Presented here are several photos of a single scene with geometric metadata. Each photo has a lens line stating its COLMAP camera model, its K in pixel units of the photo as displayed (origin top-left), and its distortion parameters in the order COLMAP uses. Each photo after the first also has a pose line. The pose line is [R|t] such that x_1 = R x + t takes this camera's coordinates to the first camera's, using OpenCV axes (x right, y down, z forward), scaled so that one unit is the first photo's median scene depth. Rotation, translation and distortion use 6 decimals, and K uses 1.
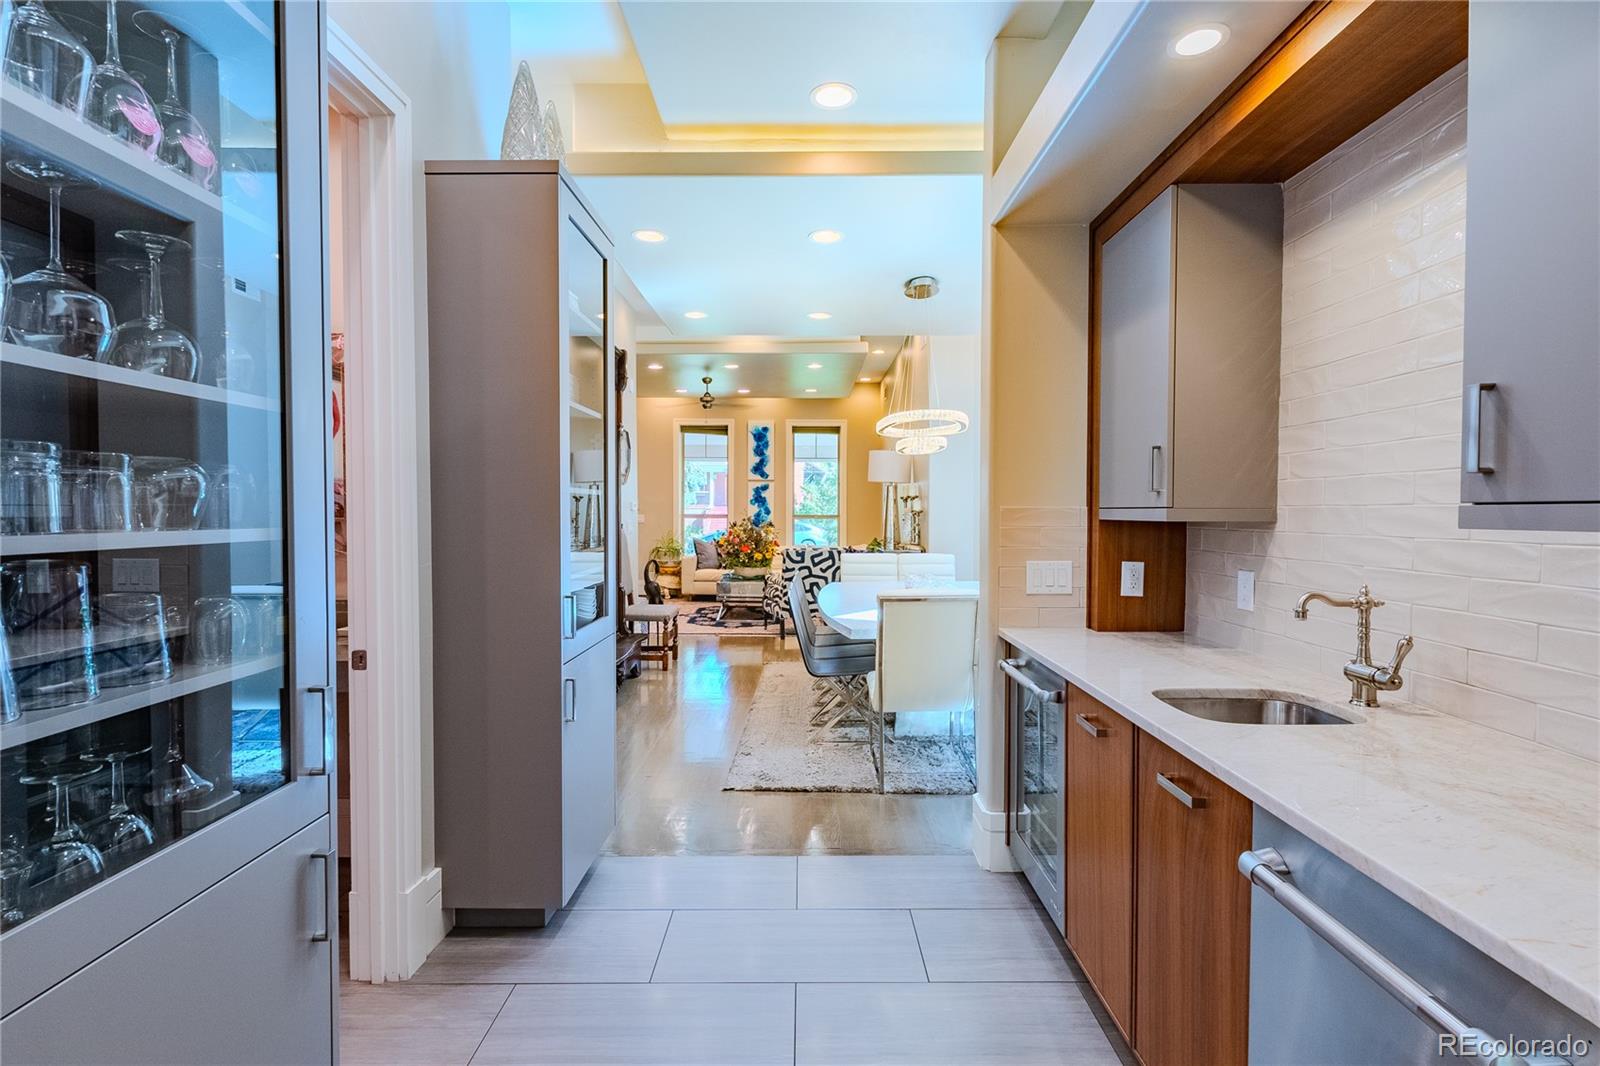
lens RADIAL K [[753.8, 0, 806.1], [0, 753.8, 527.2], [0, 0, 1]] dist [0.000679, -0.000030]
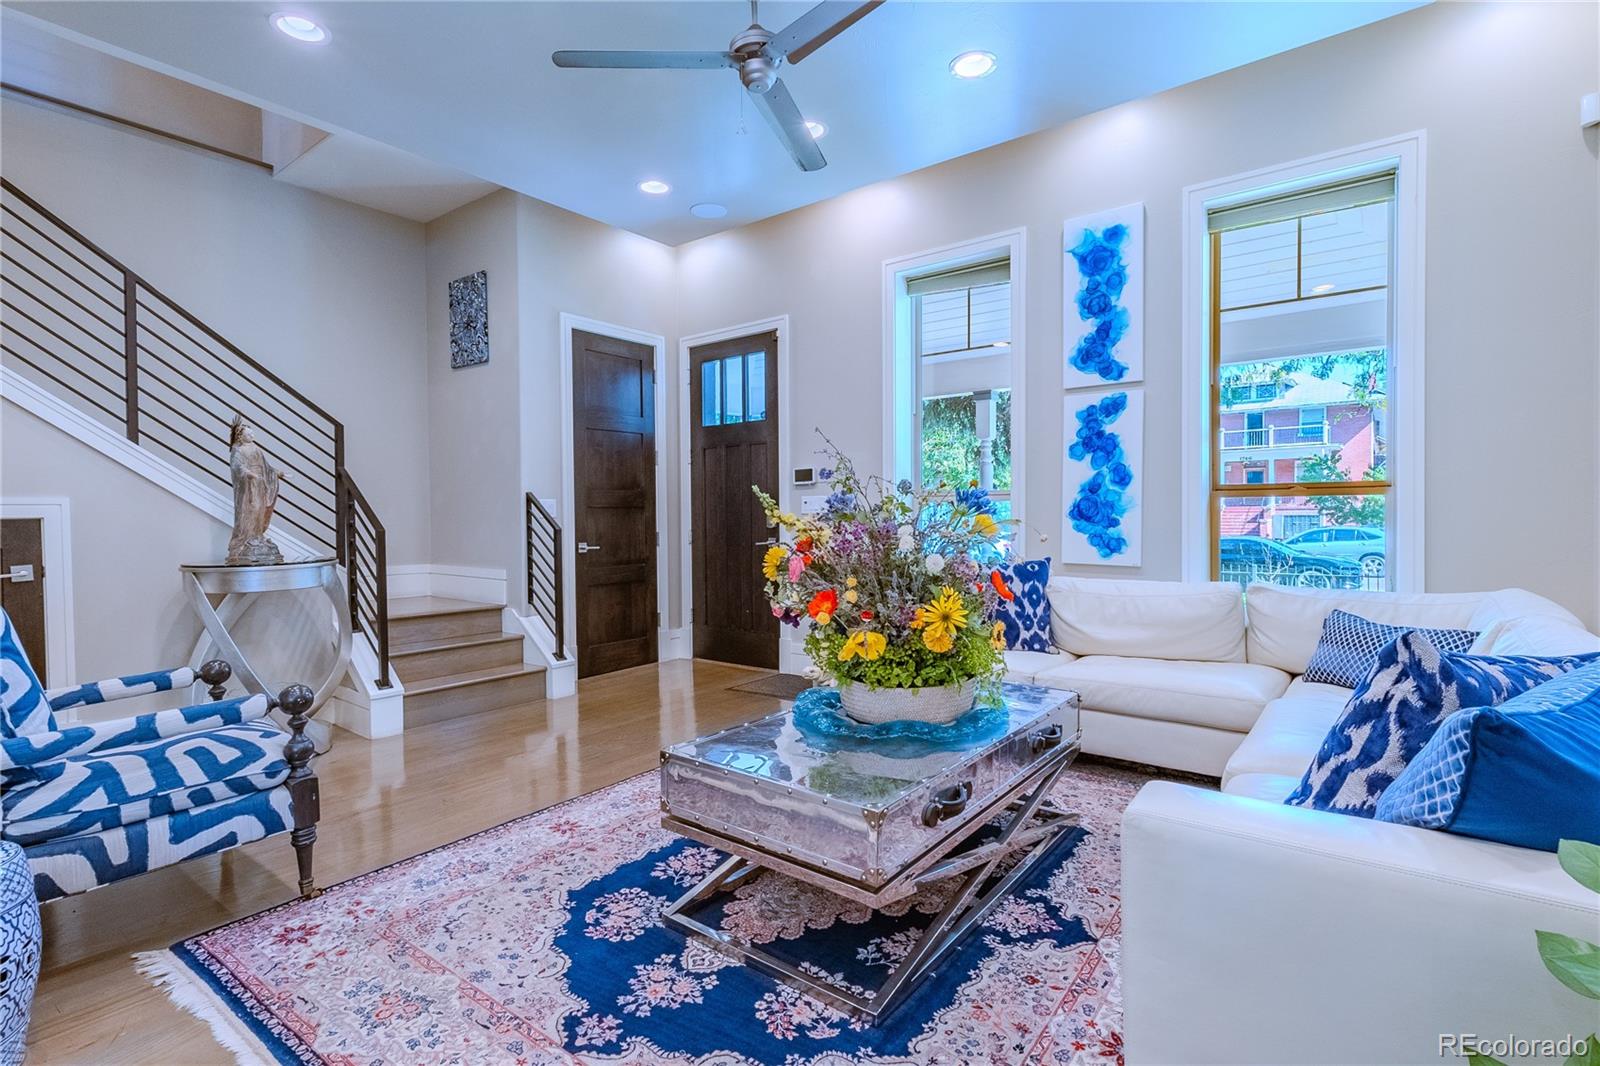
lens RADIAL K [[772.4, 0, 805.9], [0, 772.4, 531.1], [0, 0, 1]] dist [0.016095, 0.000542]
pose [[0.798604, -0.002169, -0.601853, 0.055849], [-0.000848, 0.999988, -0.004728, 0.007004], [0.601856, 0.004286, 0.798593, 0.791446]]
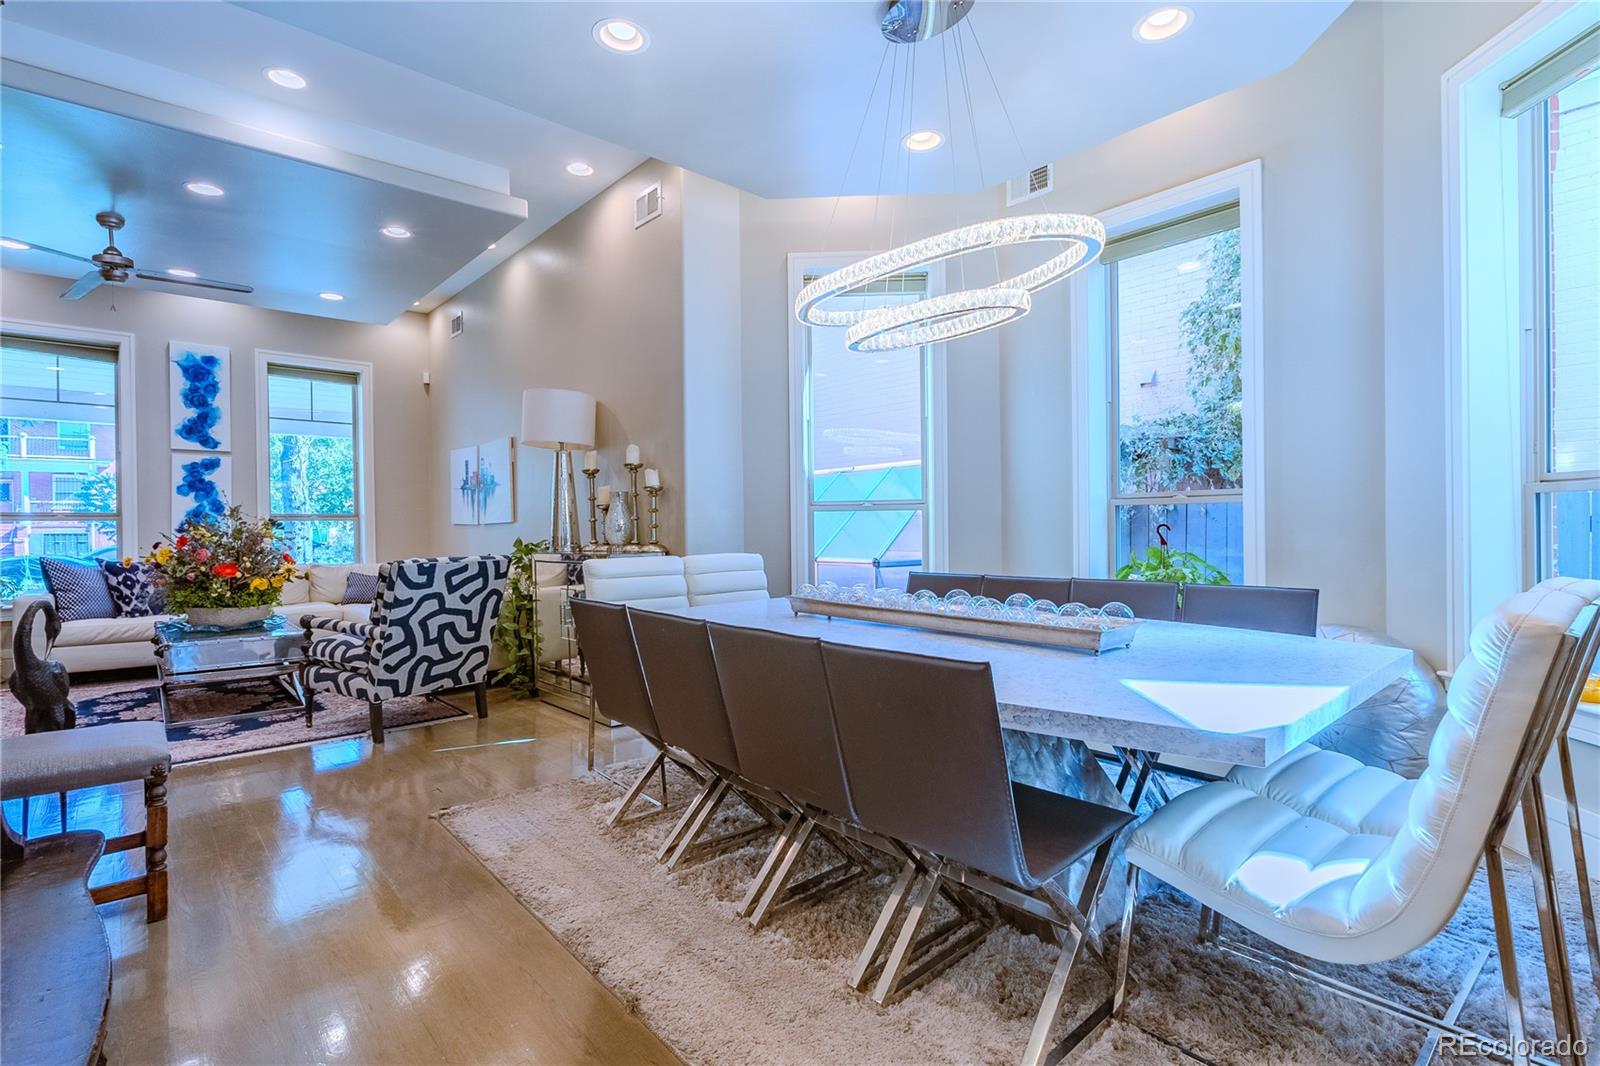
lens RADIAL K [[753.8, 0, 806.1], [0, 753.8, 527.2], [0, 0, 1]] dist [0.000679, -0.000030]
pose [[0.743154, -0.013864, 0.668977, -0.125976], [0.028194, 0.999546, -0.010606, 0.015416], [-0.668526, 0.026743, 0.743208, 0.359261]]
